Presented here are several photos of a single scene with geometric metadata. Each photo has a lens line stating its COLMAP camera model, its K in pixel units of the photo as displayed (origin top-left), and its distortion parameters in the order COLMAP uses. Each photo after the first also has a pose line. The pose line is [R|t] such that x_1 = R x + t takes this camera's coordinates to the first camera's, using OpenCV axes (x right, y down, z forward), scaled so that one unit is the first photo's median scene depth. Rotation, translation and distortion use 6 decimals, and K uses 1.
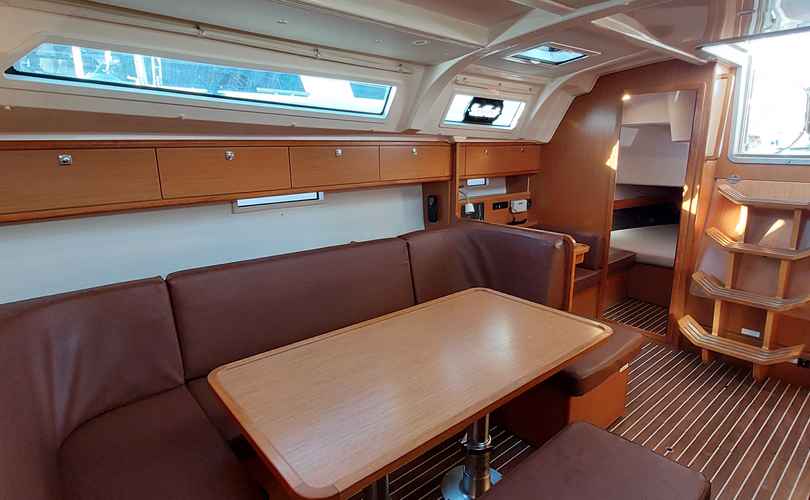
lens RADIAL K [[445.5, 0, 406.2], [0, 445.5, 246.2], [0, 0, 1]] dist [0.006025, 0.000208]
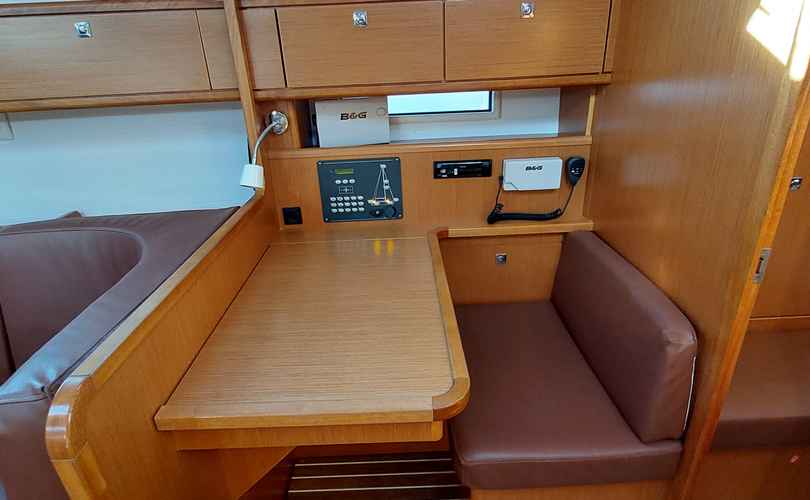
lens RADIAL K [[445.5, 0, 406.2], [0, 445.5, 246.2], [0, 0, 1]] dist [0.006025, 0.000208]
pose [[0.764242, 0.213898, -0.608426, 0.497179], [-0.103364, 0.971827, 0.211820, -0.120149], [0.636593, -0.098992, 0.764821, 0.771629]]
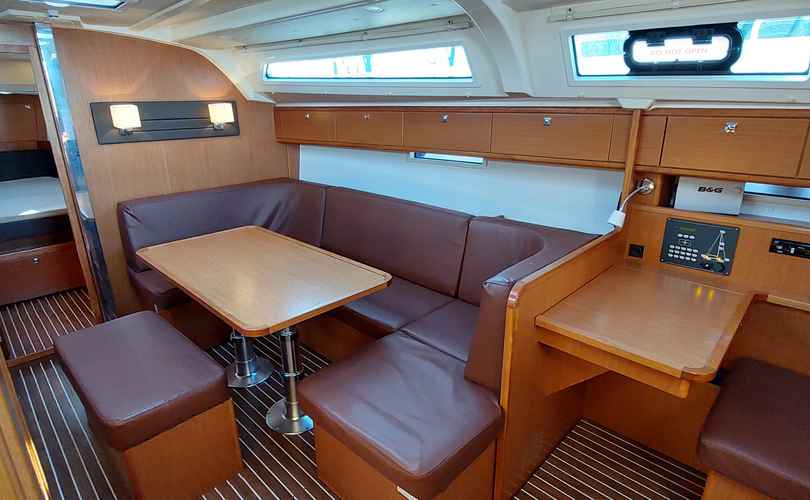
lens RADIAL K [[445.5, 0, 406.2], [0, 445.5, 246.2], [0, 0, 1]] dist [0.006025, 0.000208]
pose [[0.083836, 0.298919, -0.950589, 0.714939], [-0.226828, 0.934628, 0.273896, -0.149845], [0.970320, 0.192658, 0.146158, 0.626414]]
